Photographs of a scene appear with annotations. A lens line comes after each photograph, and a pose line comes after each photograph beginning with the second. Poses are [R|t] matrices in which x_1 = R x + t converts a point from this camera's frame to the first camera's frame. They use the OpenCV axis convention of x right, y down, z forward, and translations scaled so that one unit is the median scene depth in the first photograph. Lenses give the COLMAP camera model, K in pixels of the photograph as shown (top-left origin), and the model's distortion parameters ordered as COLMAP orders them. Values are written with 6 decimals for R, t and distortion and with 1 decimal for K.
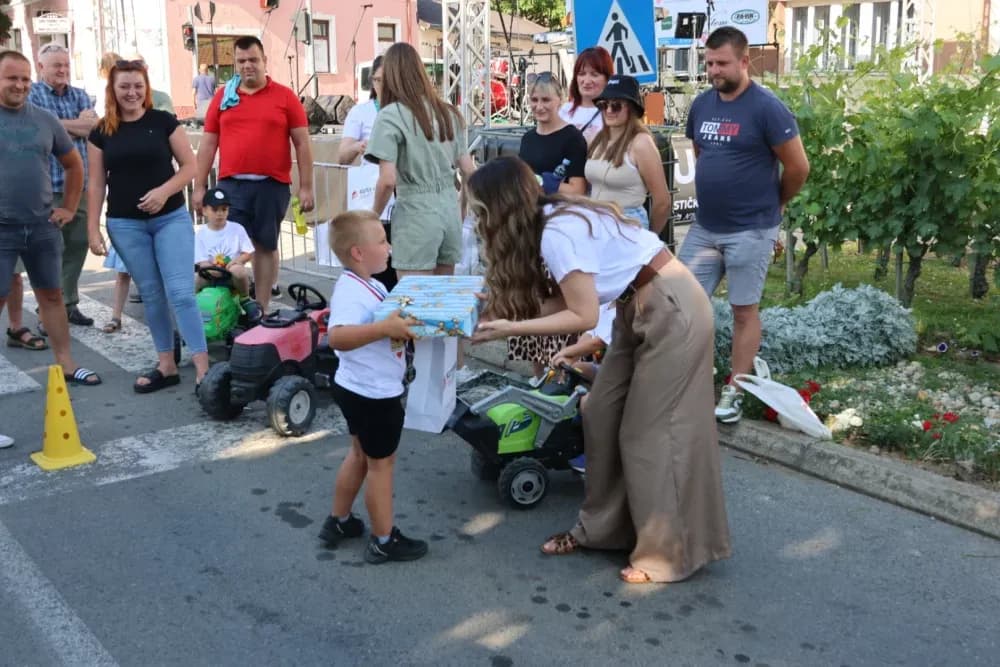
lens RADIAL K [[1095.2, 0, 500.1], [0, 1095.2, 315.4], [0, 0, 1]] dist [-0.080770, 0.014558]
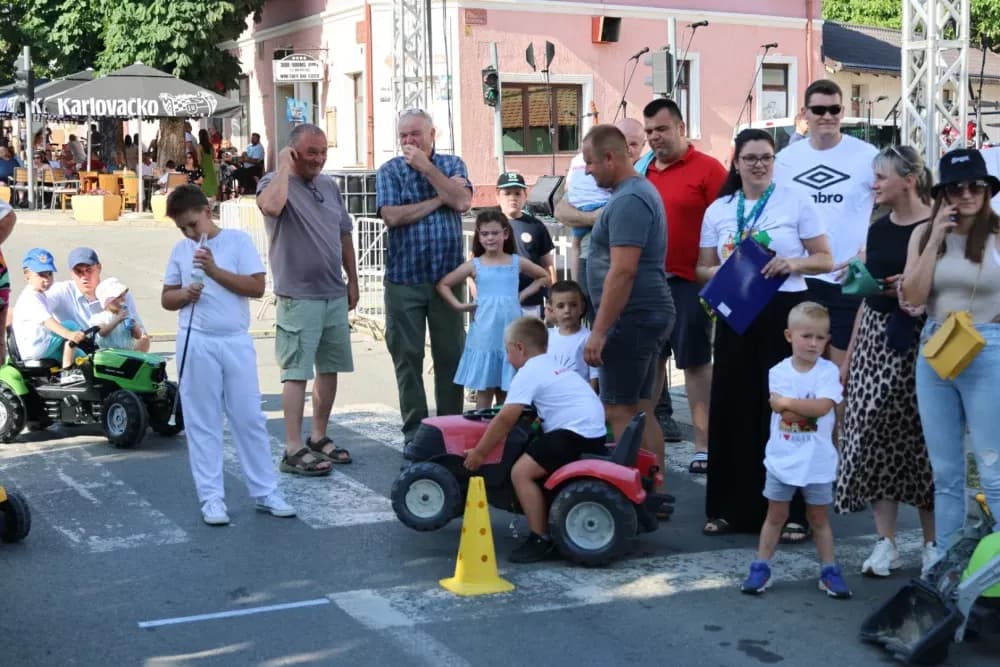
lens RADIAL K [[1748.6, 0, 500.0], [0, 1748.6, 333.5], [0, 0, 1]] dist [-0.031627, 0.341379]
pose [[0.970316, 0.018569, -0.241127, -0.038028], [-0.044018, 0.993954, -0.100587, 0.051757], [0.237801, 0.108215, 0.965267, -0.268142]]
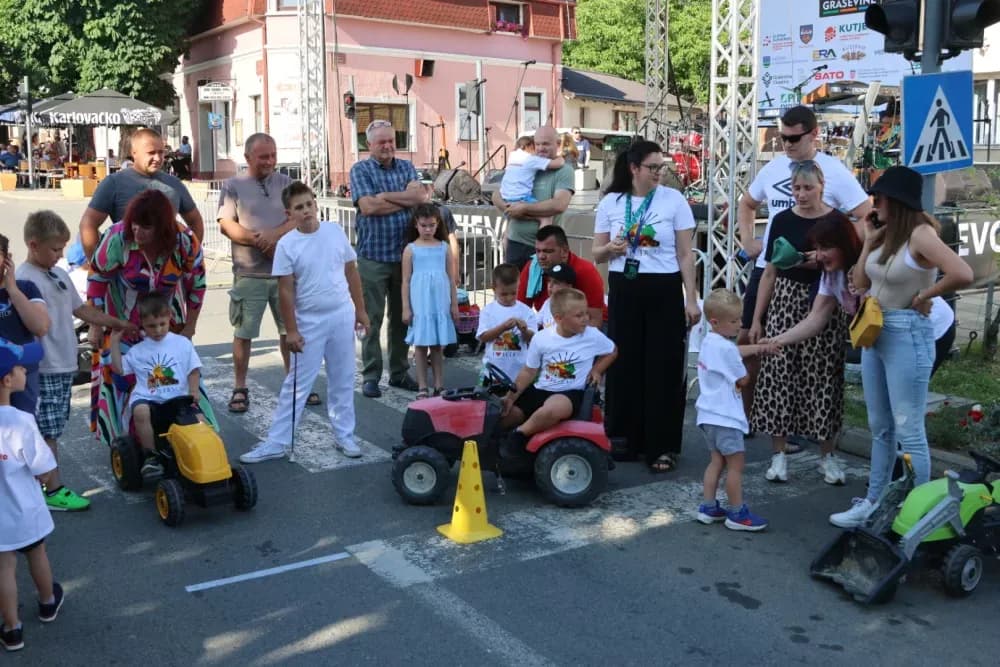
lens RADIAL K [[1091.3, 0, 500.0], [0, 1091.3, 333.5], [0, 0, 1]] dist [-0.116173, 0.081678]
pose [[0.995828, 0.018574, -0.089345, -0.208719], [-0.022235, 0.998946, -0.040153, -0.010339], [0.088505, 0.041972, 0.995191, -0.020426]]
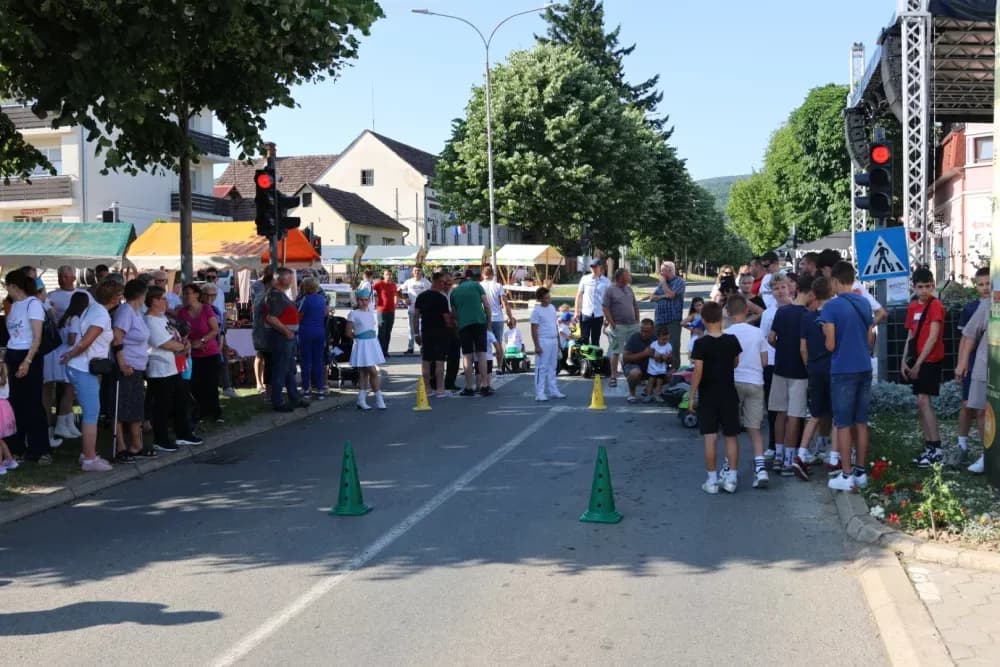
lens RADIAL K [[1091.3, 0, 500.0], [0, 1091.3, 333.5], [0, 0, 1]] dist [-0.116173, 0.081678]
pose [[0.617955, 0.026771, -0.785758, 1.215714], [-0.150660, 0.984931, -0.084929, 0.158885], [0.771643, 0.170865, 0.612676, -0.715214]]
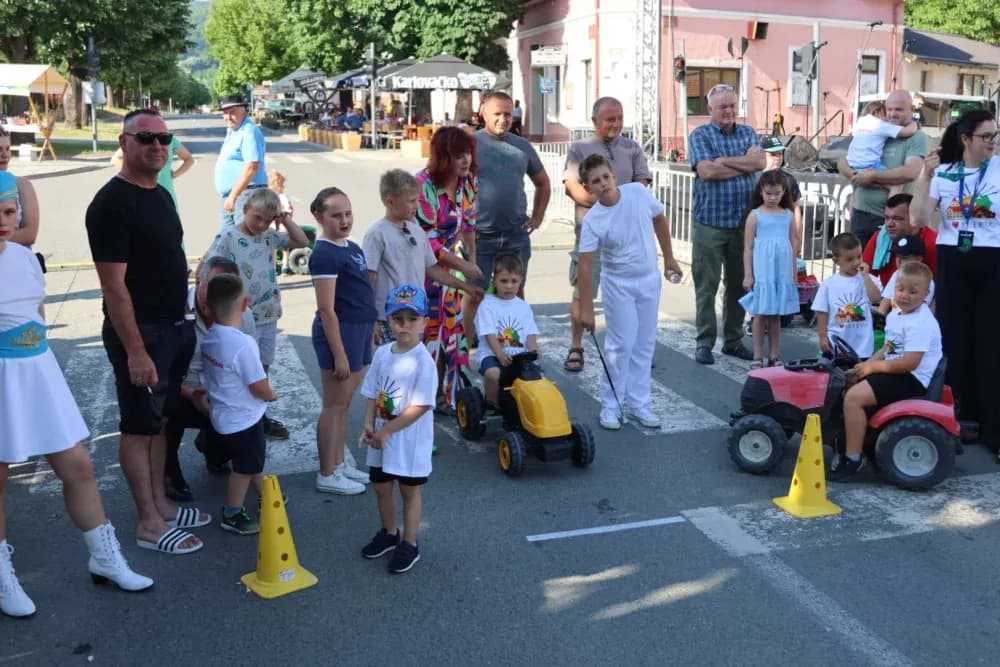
lens RADIAL K [[1091.3, 0, 500.0], [0, 1091.3, 333.5], [0, 0, 1]] dist [-0.116173, 0.081678]
pose [[0.927597, 0.072199, -0.366539, -0.227405], [-0.075184, 0.997151, 0.006147, -0.008967], [0.365939, 0.021856, 0.930382, -0.028143]]
